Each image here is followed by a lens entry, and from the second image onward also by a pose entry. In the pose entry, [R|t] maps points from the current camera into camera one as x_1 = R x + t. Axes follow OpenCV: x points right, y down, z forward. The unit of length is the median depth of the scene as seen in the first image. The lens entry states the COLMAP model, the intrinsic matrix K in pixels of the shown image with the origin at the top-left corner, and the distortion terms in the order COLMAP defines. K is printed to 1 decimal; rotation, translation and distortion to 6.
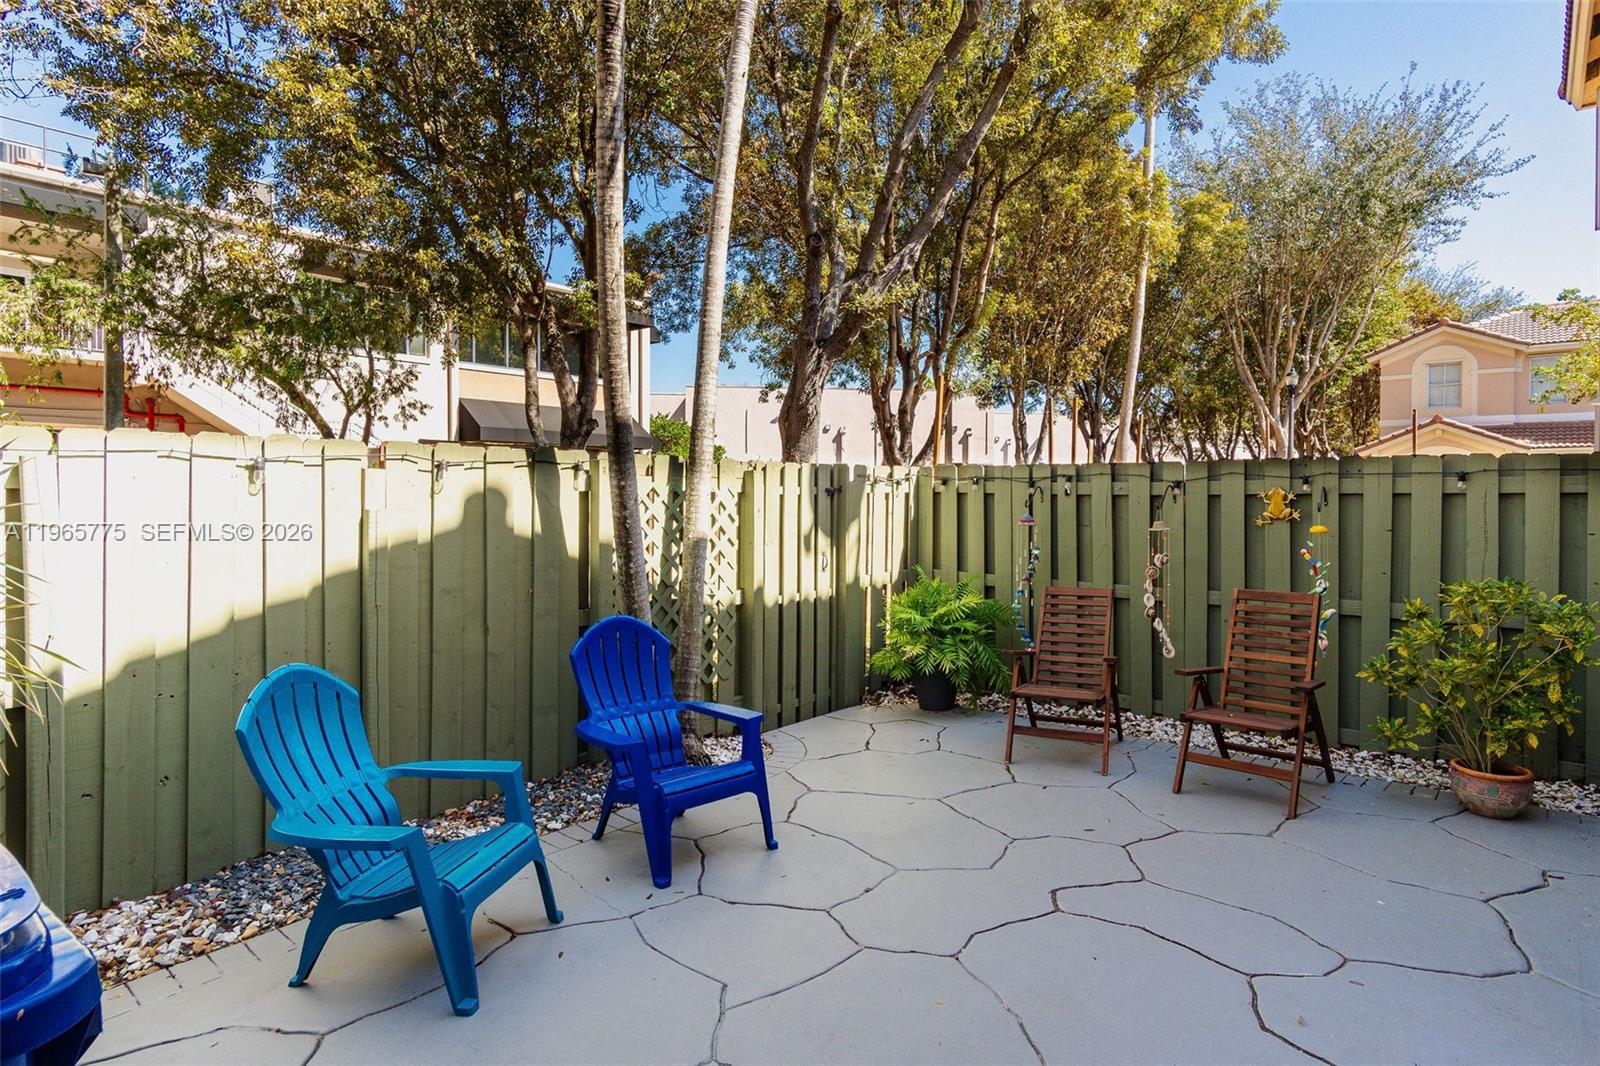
lens RADIAL K [[892.4, 0, 818.8], [0, 892.4, 488.5], [0, 0, 1]] dist [-0.000040, 0.012055]
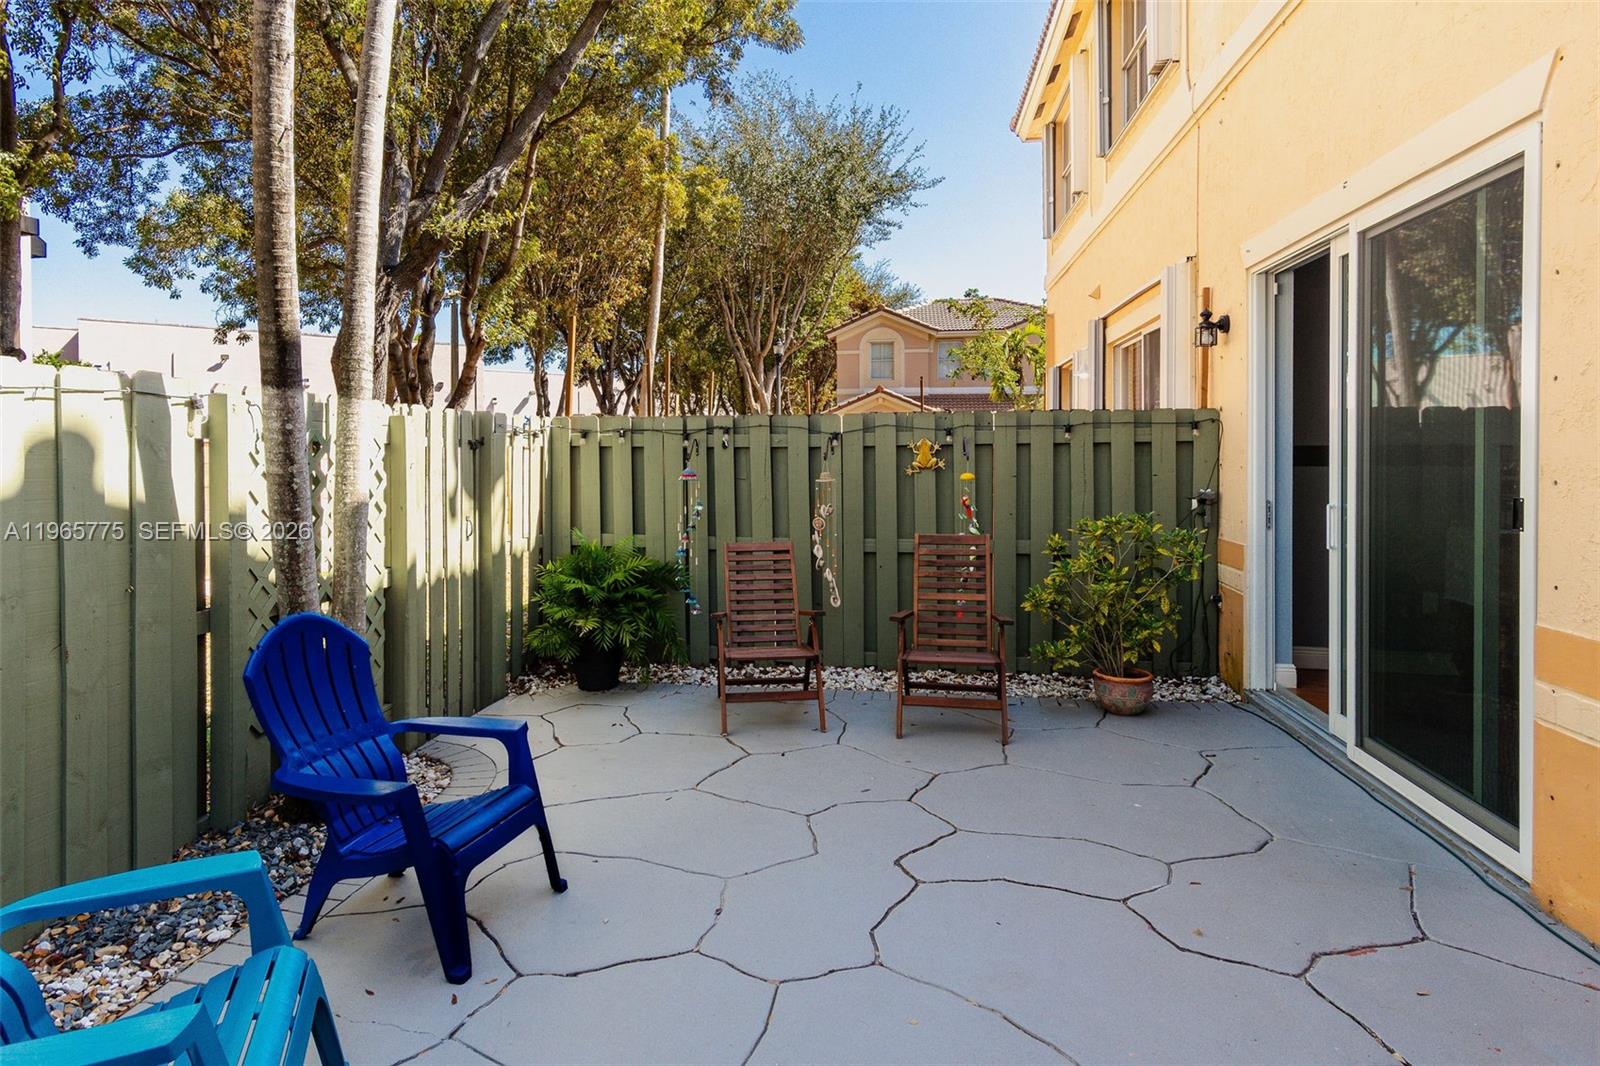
lens RADIAL K [[915.8, 0, 777.4], [0, 915.8, 453.4], [0, 0, 1]] dist [0.005829, 0.003128]
pose [[0.870555, -0.006425, 0.492030, -0.160840], [0.004781, 0.999978, 0.004599, 0.009452], [-0.492049, -0.001651, 0.870566, 0.116837]]
